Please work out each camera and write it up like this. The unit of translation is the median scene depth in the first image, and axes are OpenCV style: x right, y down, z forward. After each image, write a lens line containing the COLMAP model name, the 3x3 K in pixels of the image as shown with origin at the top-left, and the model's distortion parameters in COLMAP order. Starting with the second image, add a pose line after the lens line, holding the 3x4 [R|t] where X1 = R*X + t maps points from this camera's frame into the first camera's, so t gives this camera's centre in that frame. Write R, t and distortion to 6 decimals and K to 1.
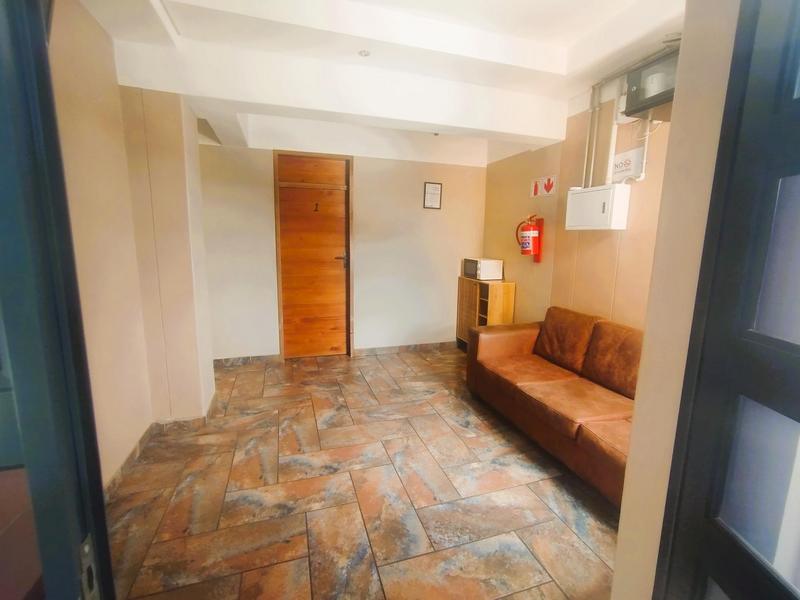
lens RADIAL K [[363.4, 0, 403.9], [0, 363.4, 297.1], [0, 0, 1]] dist [-0.002544, 0.000765]
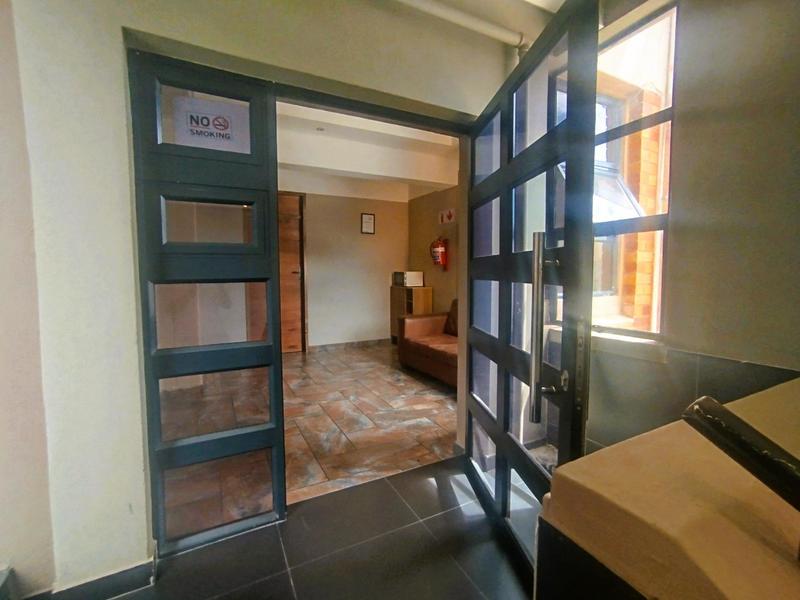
lens RADIAL K [[355.4, 0, 393.2], [0, 355.4, 298.3], [0, 0, 1]] dist [-0.000801, 0.000132]
pose [[0.988874, -0.030182, 0.145659, -0.029224], [0.041380, 0.996364, -0.074473, 0.103034], [-0.142882, 0.079672, 0.986528, -0.297262]]
